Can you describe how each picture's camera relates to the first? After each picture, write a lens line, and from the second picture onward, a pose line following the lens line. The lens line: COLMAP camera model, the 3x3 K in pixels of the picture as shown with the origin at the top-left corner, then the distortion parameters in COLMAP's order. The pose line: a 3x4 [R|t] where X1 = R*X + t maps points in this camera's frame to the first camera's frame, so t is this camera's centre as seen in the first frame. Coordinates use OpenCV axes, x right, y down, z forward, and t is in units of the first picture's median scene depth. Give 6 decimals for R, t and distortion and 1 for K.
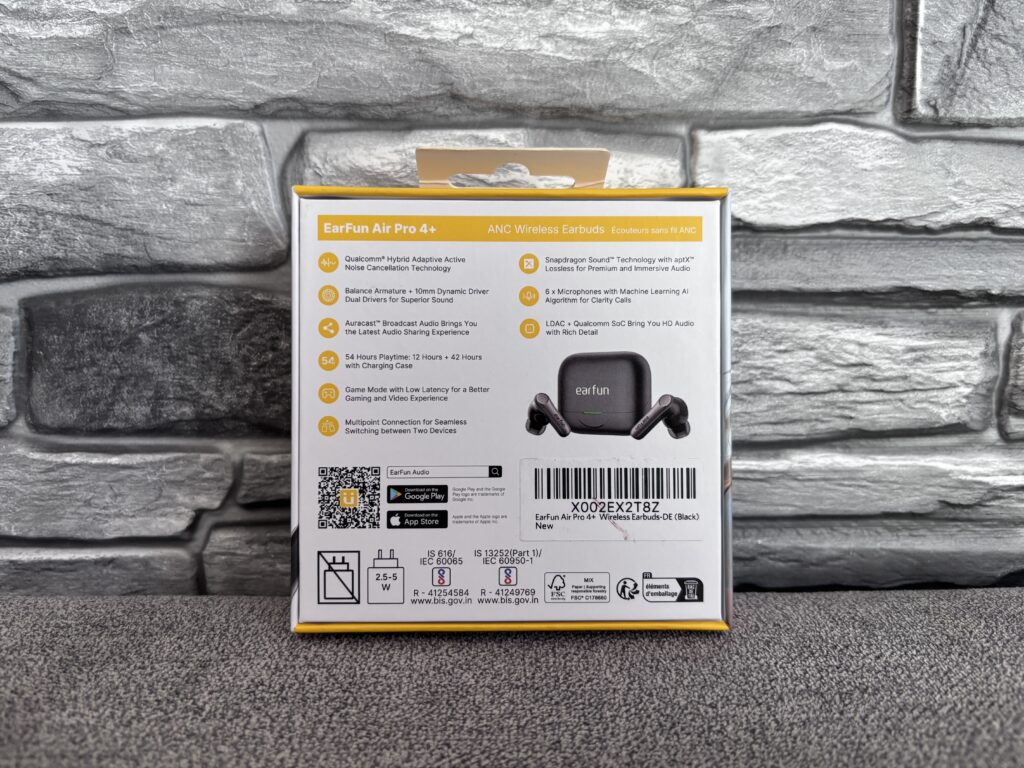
lens RADIAL K [[915.4, 0, 526.3], [0, 915.4, 380.4], [0, 0, 1]] dist [0.006878, -0.084539]
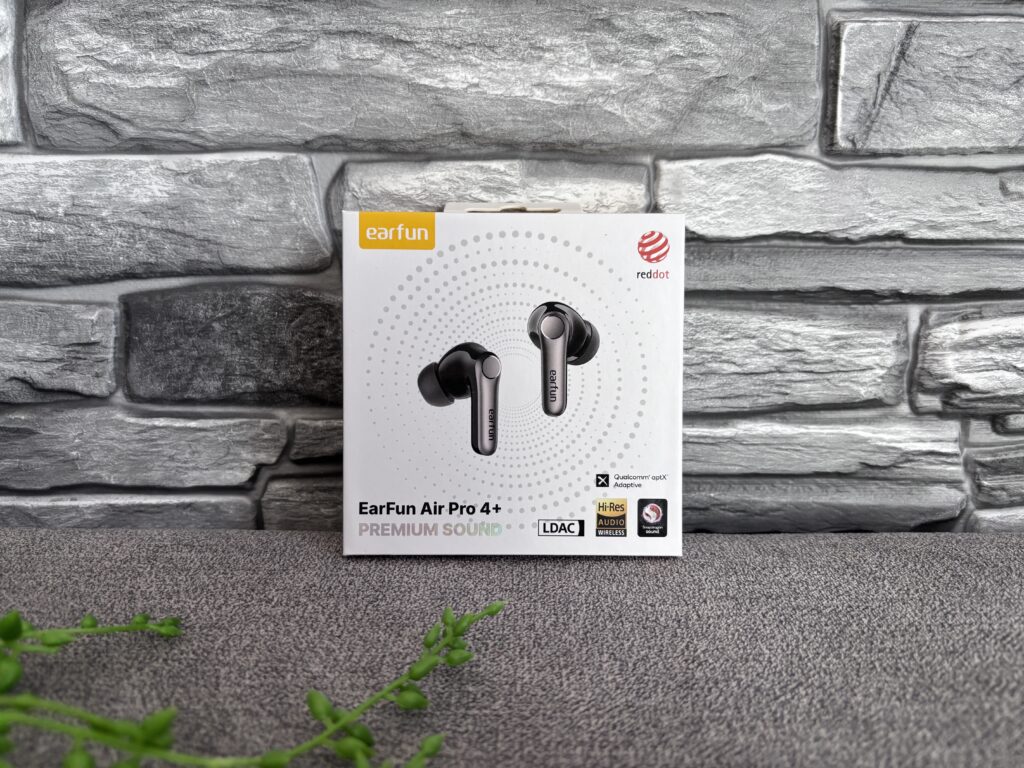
lens RADIAL K [[920.4, 0, 519.0], [0, 920.4, 386.8], [0, 0, 1]] dist [-0.060815, 0.064763]
pose [[0.999371, 0.005841, -0.034977, 0.041939], [-0.005289, 0.999861, 0.015833, 0.014679], [0.035065, -0.015638, 0.999263, -0.248879]]
